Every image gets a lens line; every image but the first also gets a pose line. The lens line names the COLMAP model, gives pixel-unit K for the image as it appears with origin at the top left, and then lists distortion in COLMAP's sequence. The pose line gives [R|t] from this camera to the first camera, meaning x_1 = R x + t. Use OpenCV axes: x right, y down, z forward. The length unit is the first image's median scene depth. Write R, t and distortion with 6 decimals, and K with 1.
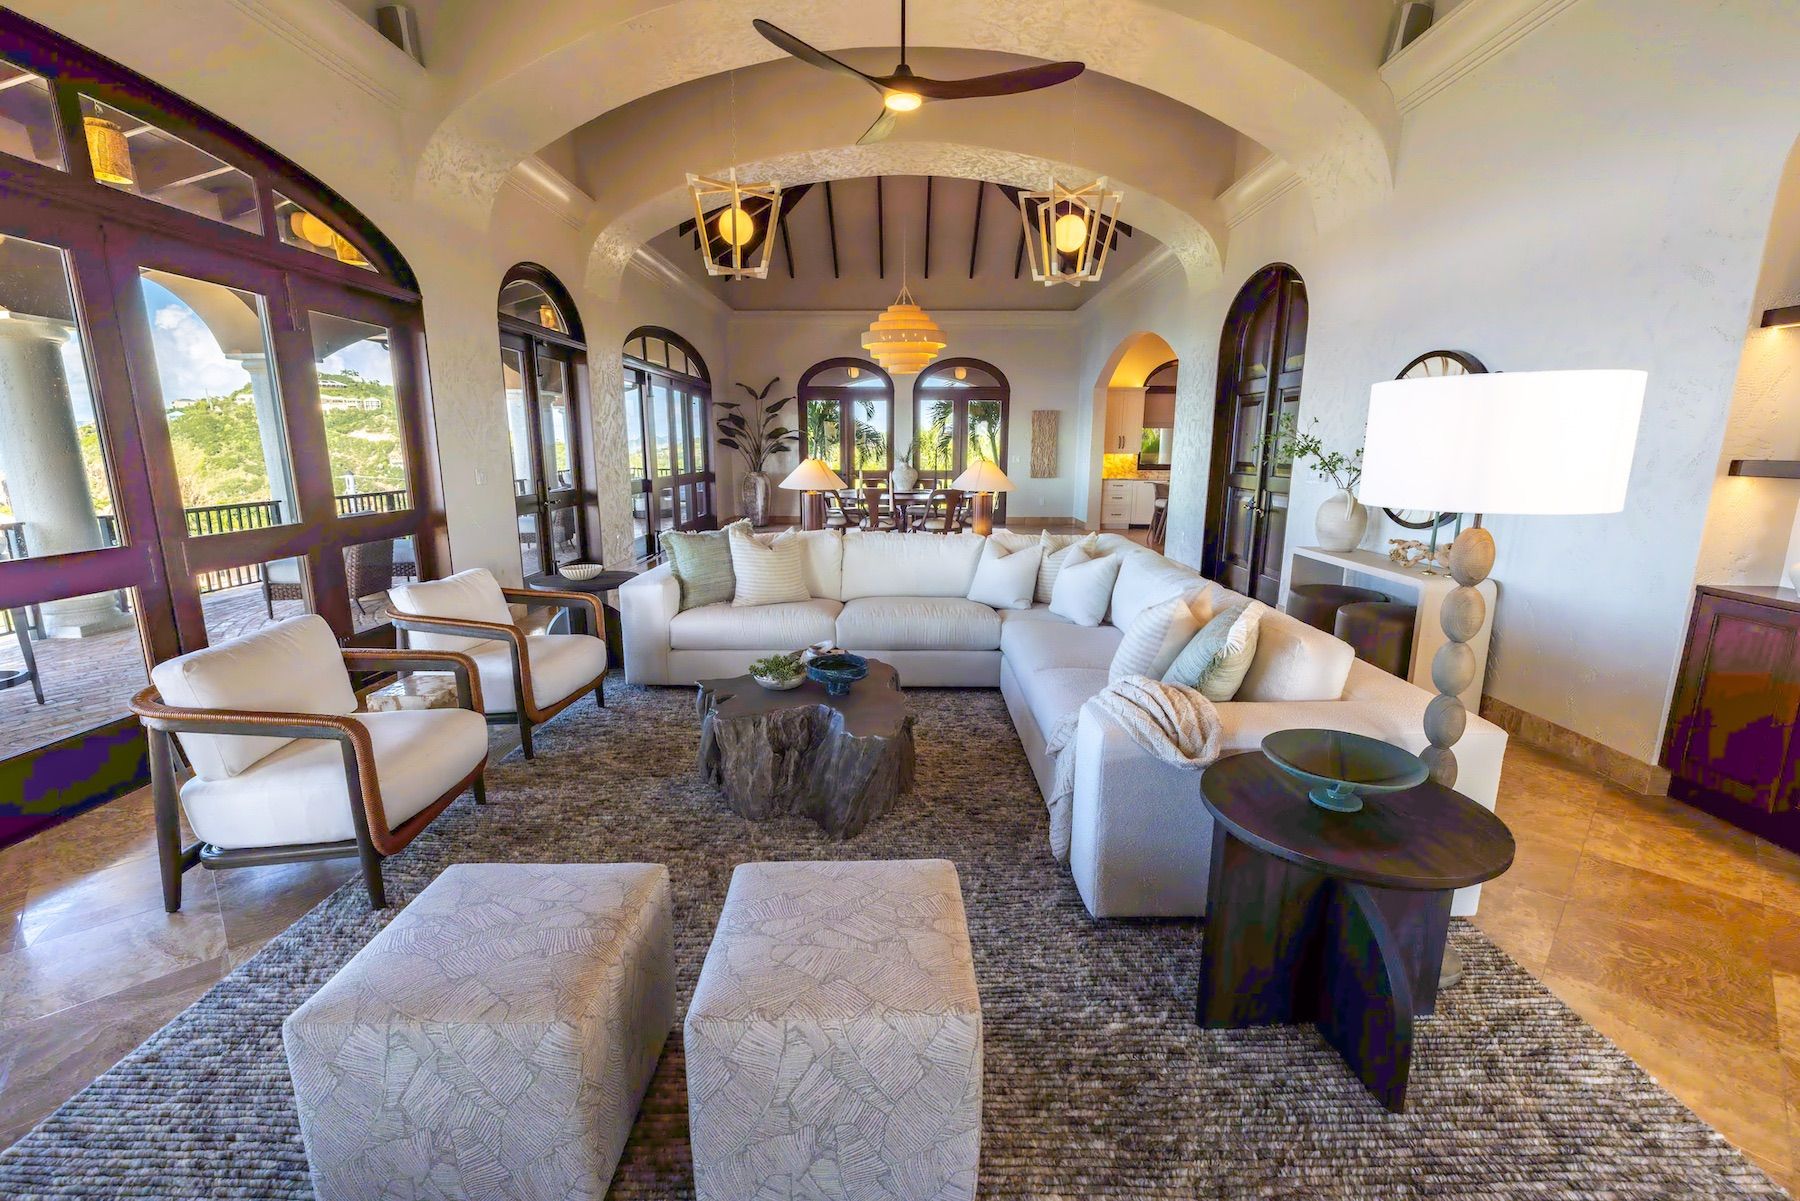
lens RADIAL K [[765.8, 0, 900.0], [0, 765.8, 600.5], [0, 0, 1]] dist [0.001299, 0.000158]
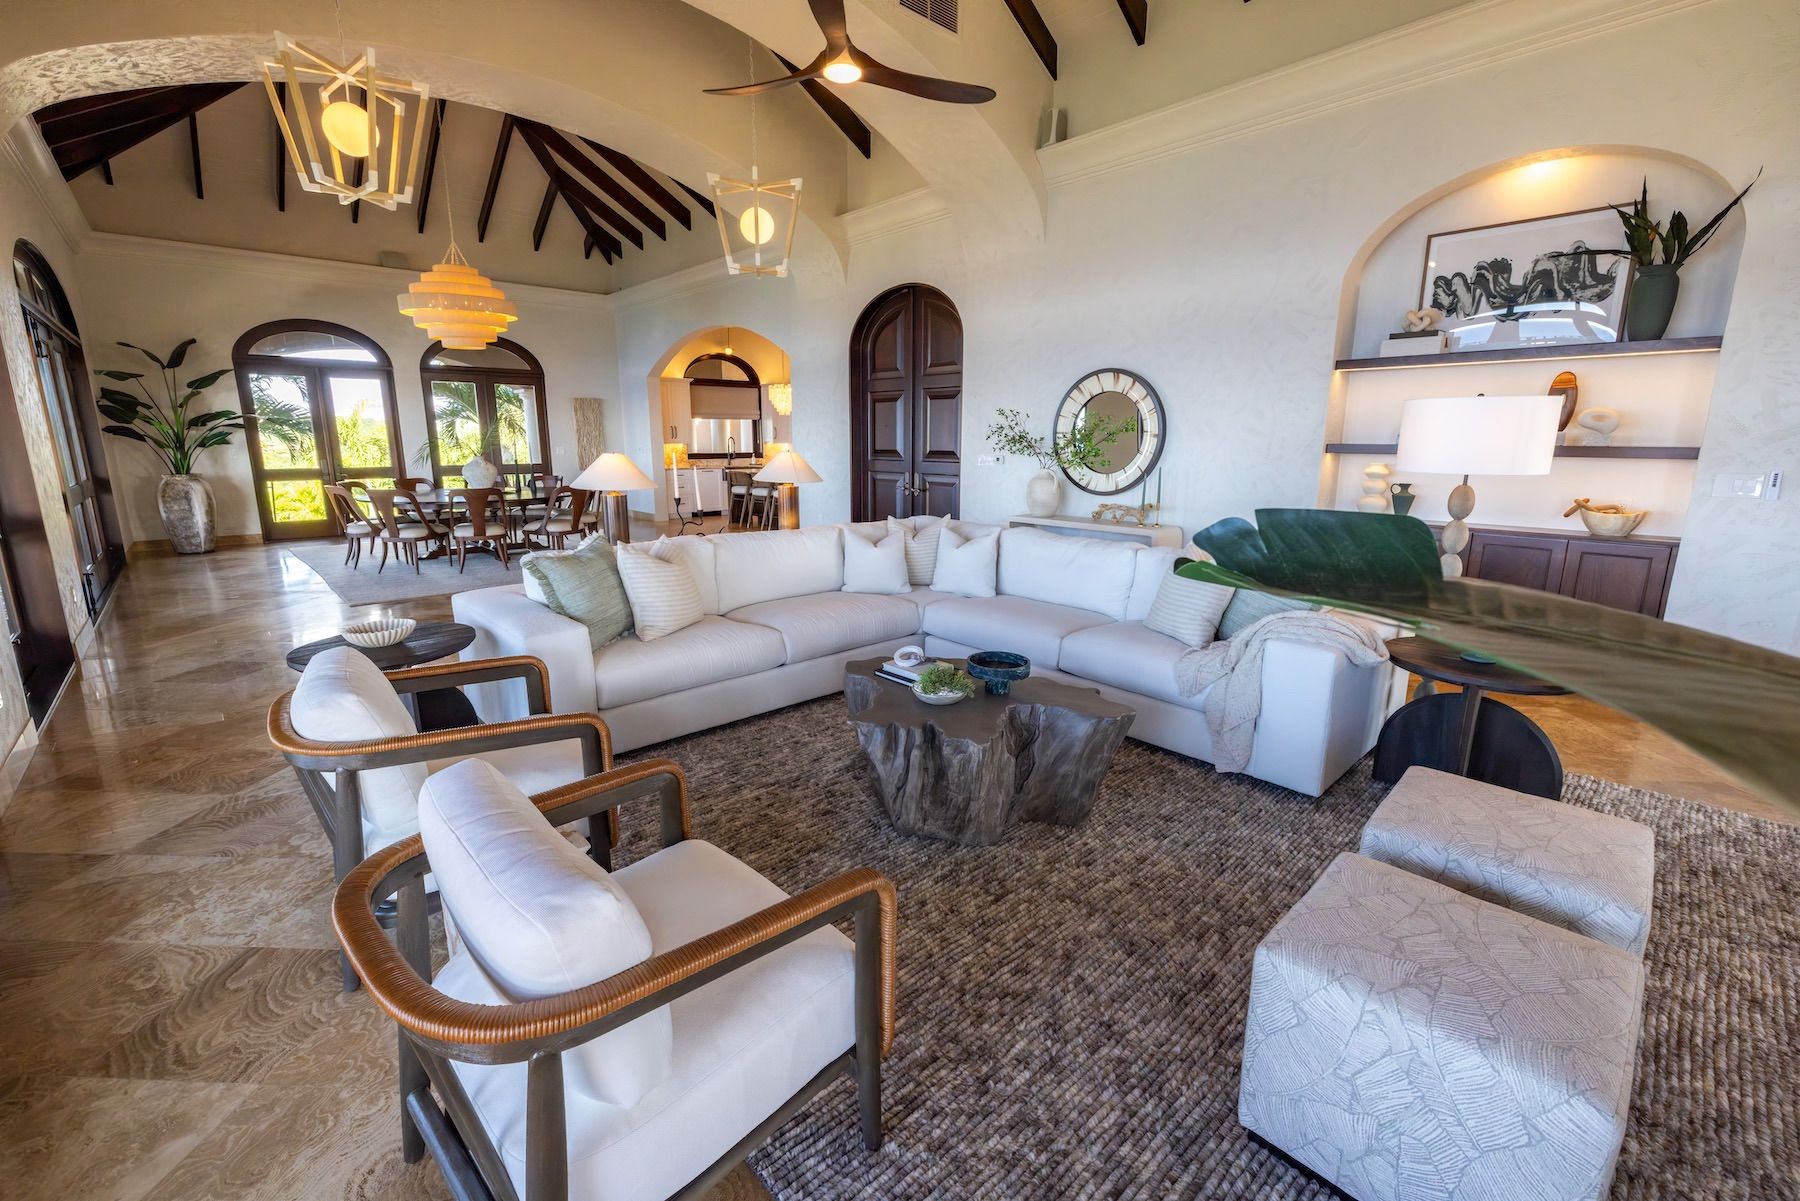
lens RADIAL K [[751.6, 0, 900.3], [0, 751.6, 577.9], [0, 0, 1]] dist [-0.000142, 0.000011]
pose [[0.735257, -0.127760, 0.665638, -0.178763], [0.135744, 0.989934, 0.040062, -0.017221], [-0.664056, 0.060900, 0.745198, 0.082771]]
